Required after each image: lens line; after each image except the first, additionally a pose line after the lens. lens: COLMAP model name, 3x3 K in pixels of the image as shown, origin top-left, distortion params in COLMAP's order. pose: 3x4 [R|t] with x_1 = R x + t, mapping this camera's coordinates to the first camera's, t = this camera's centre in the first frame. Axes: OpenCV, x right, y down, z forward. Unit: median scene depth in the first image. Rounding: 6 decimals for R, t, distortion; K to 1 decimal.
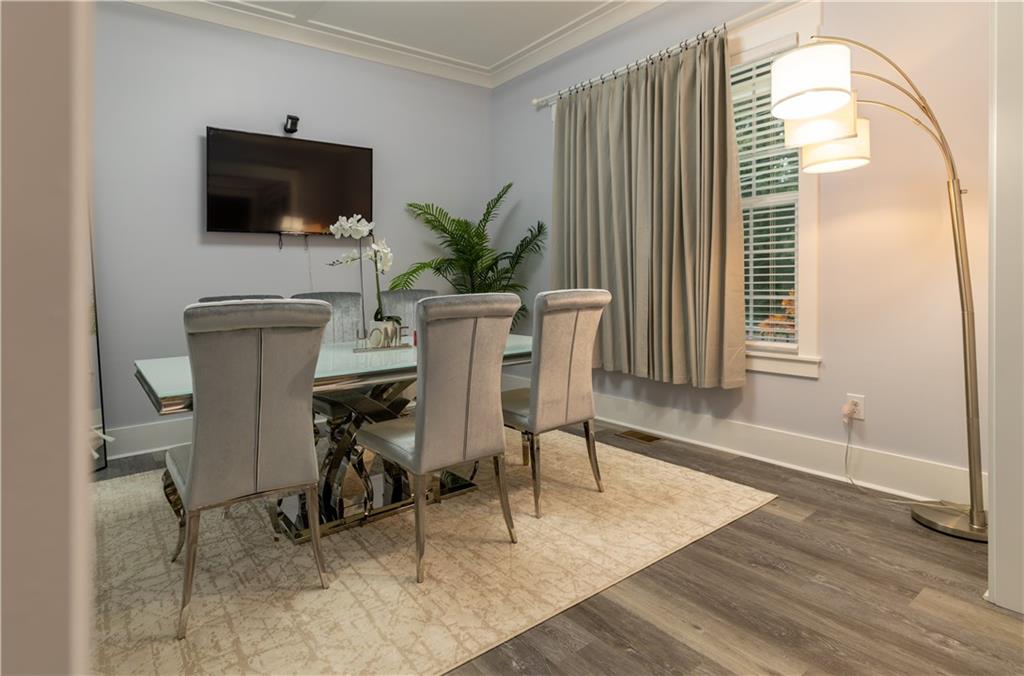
lens RADIAL K [[446.3, 0, 521.2], [0, 446.3, 284.1], [0, 0, 1]] dist [0.001269, 0.000027]
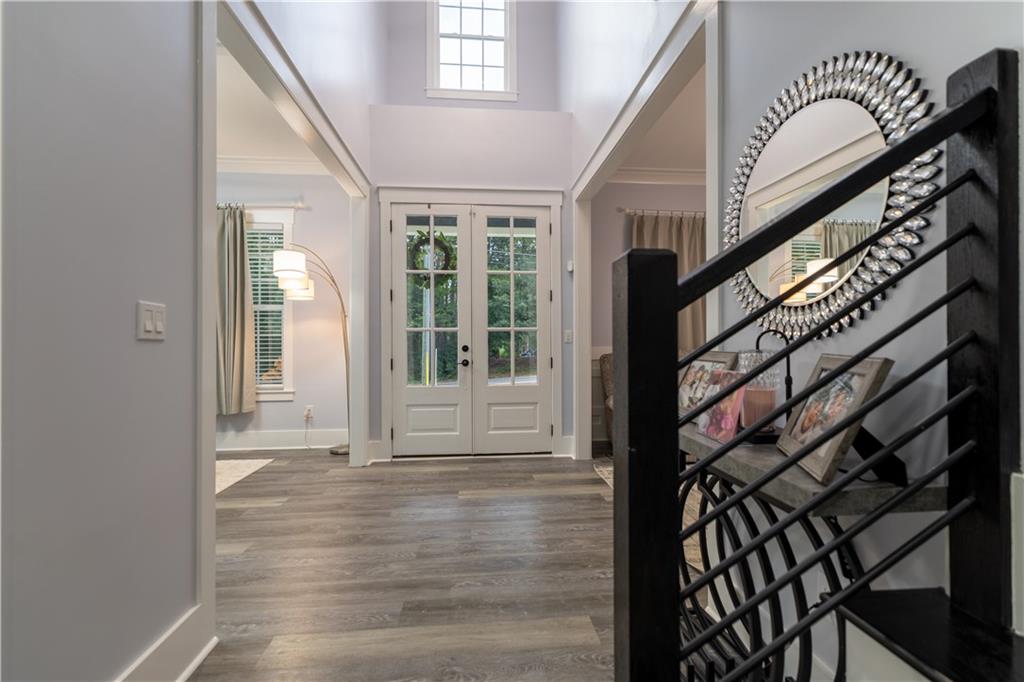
lens RADIAL K [[457.2, 0, 513.5], [0, 457.2, 345.8], [0, 0, 1]] dist [0.000529, 0.000078]
pose [[0.508728, 0.006582, 0.860902, -0.552236], [0.006132, 0.999918, -0.011268, -0.001993], [-0.860905, 0.011011, 0.508646, -0.826625]]
